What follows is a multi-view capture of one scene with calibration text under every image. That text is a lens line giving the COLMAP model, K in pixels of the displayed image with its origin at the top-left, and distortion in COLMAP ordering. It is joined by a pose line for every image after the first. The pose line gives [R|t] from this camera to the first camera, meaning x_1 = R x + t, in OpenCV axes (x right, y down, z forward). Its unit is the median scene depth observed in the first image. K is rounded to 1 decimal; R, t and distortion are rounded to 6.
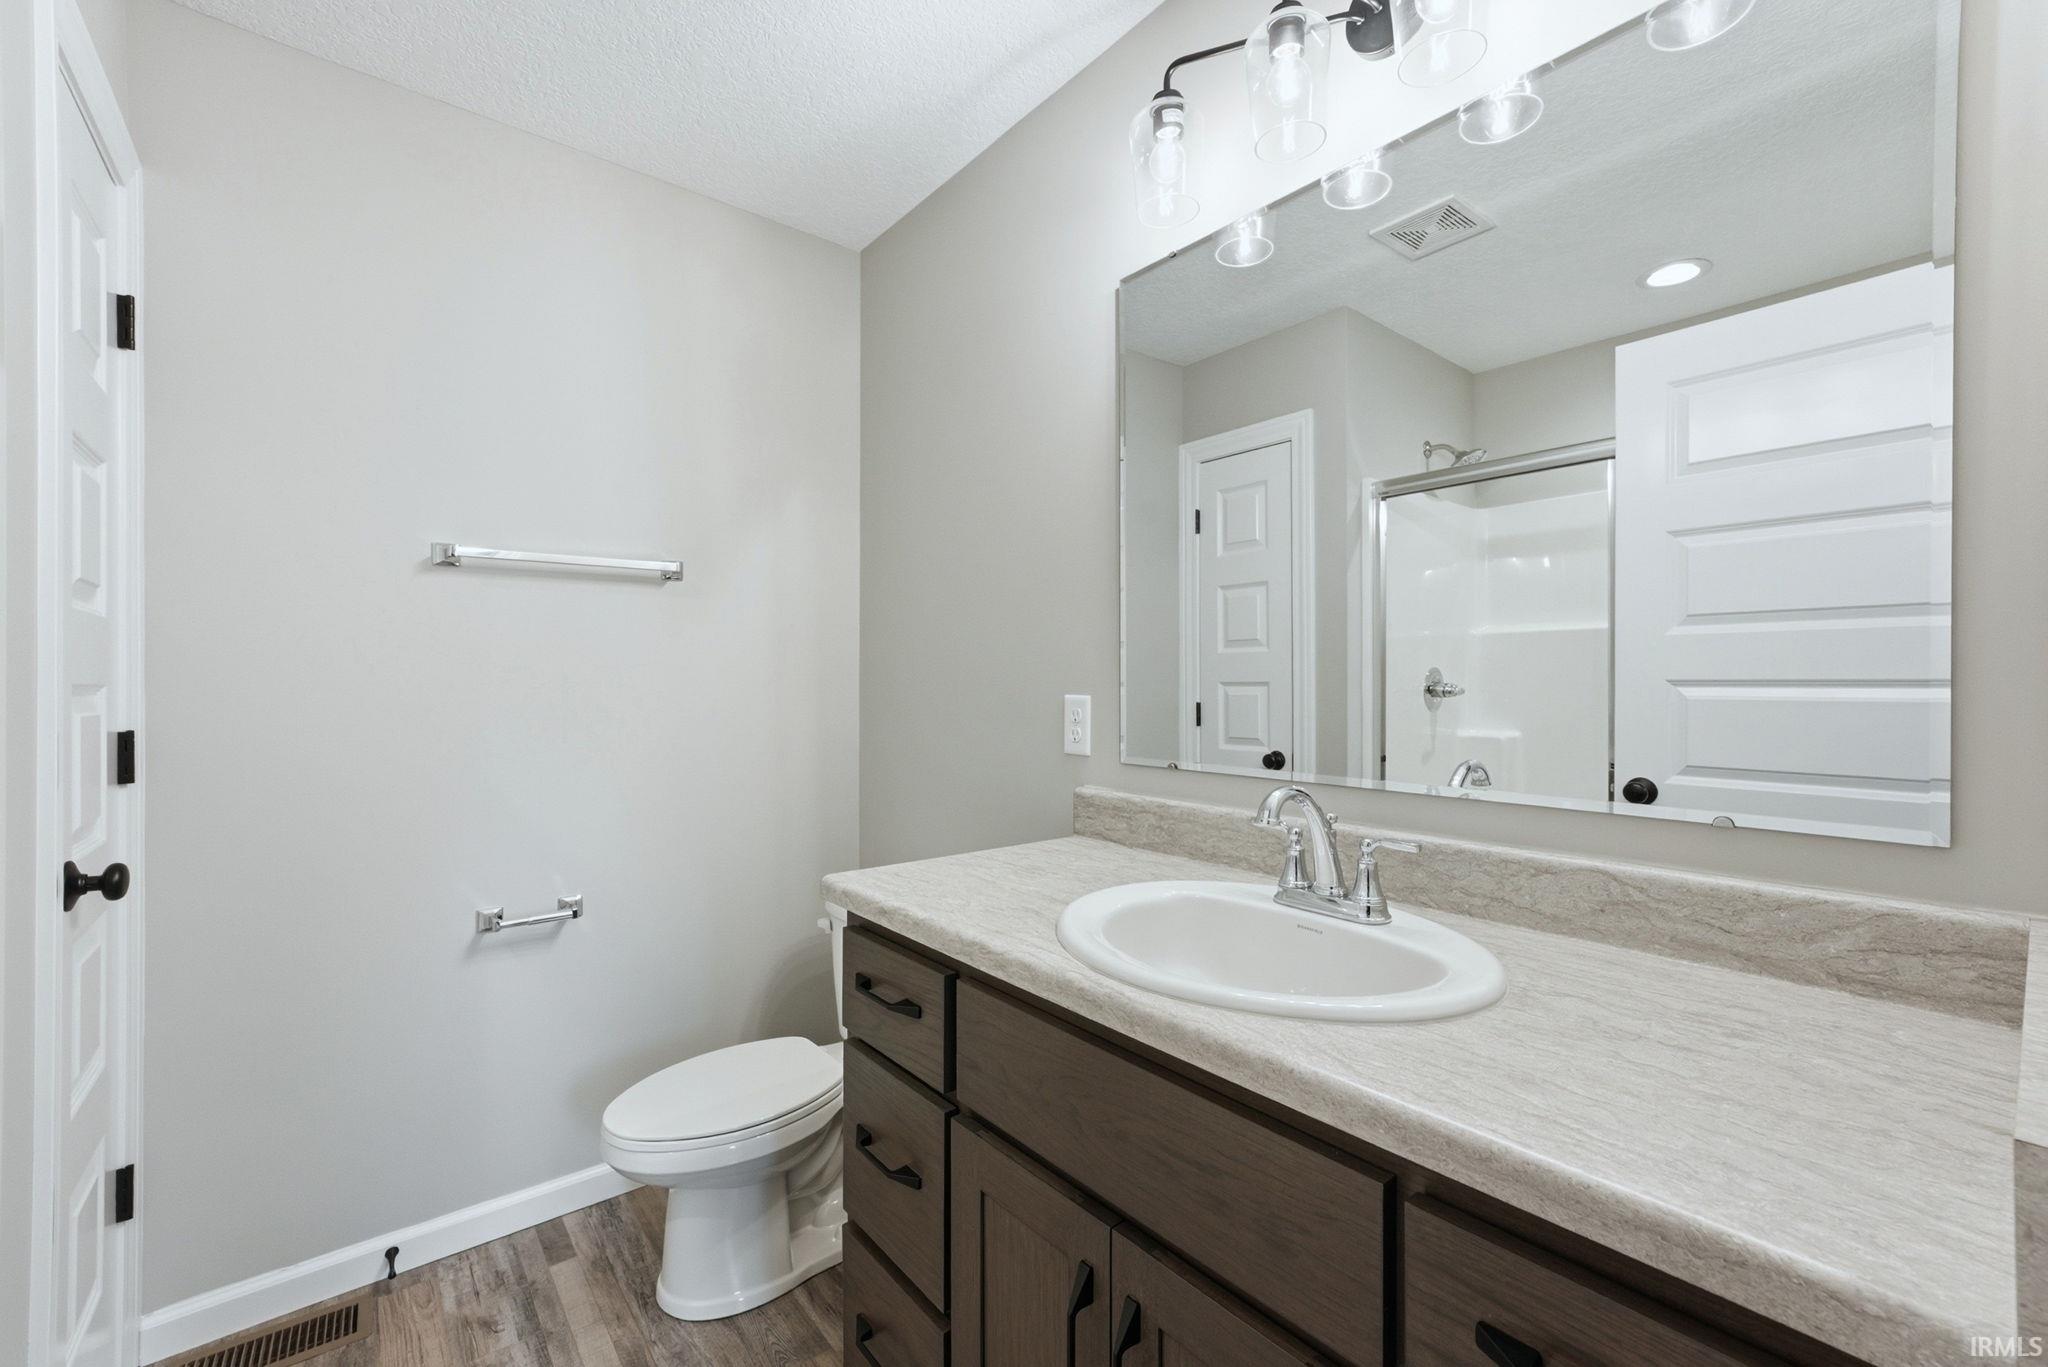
lens RADIAL K [[840.4, 0, 1017.3], [0, 840.4, 680.1], [0, 0, 1]] dist [-0.016386, 0.000222]
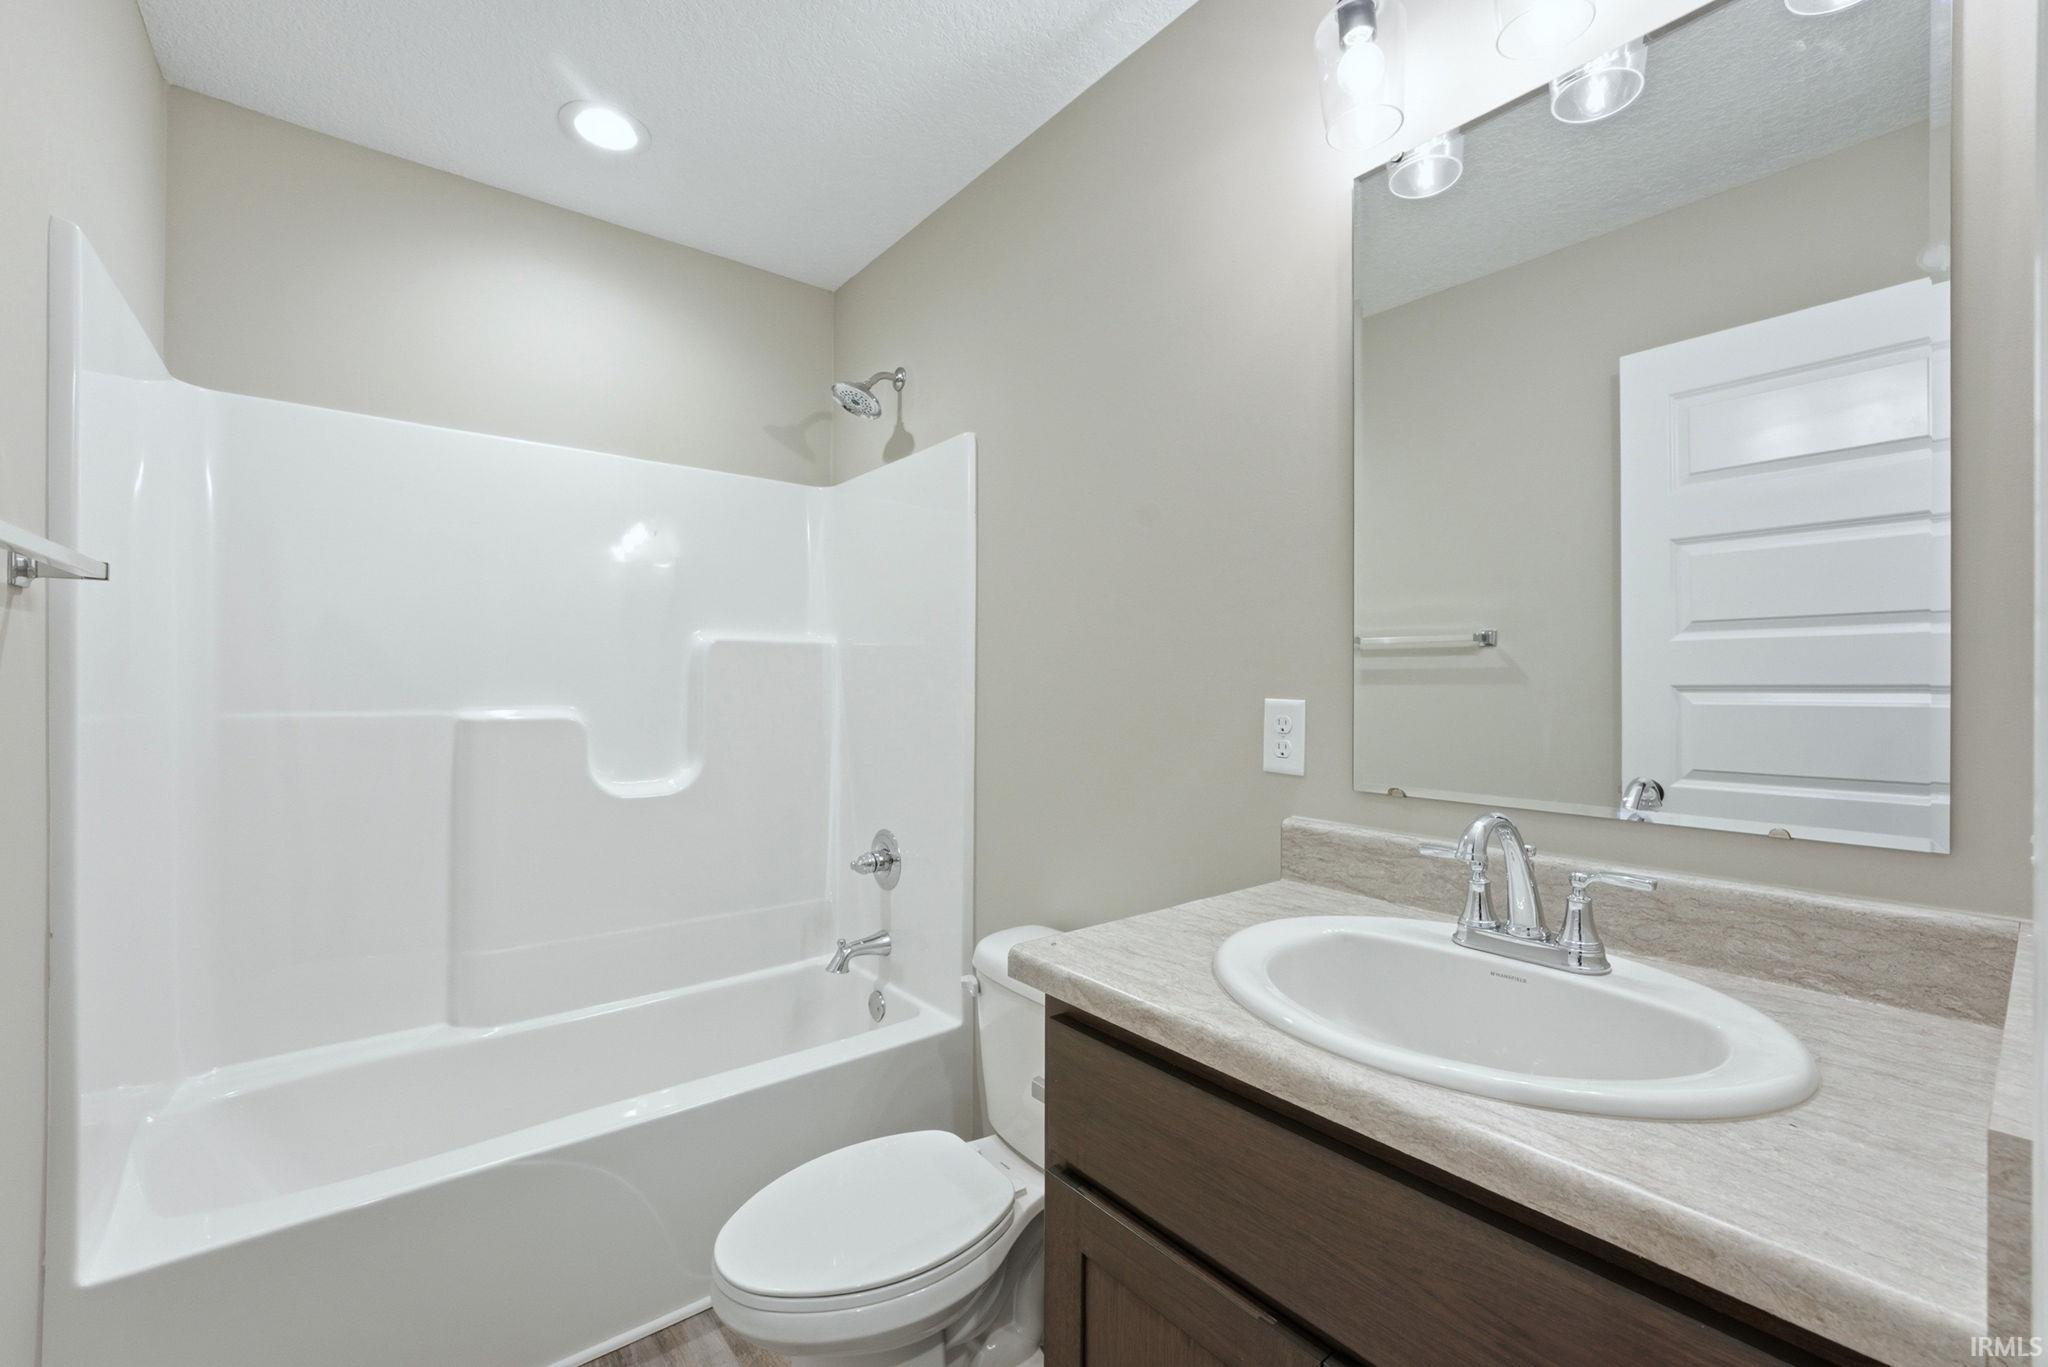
lens RADIAL K [[837.8, 0, 1031.6], [0, 837.8, 686.6], [0, 0, 1]] dist [-0.026041, 0.000018]
pose [[0.999956, 0.003986, -0.008453, -0.131258], [-0.003967, 0.999990, 0.002257, 0.001209], [0.008462, -0.002224, 0.999962, 0.162194]]
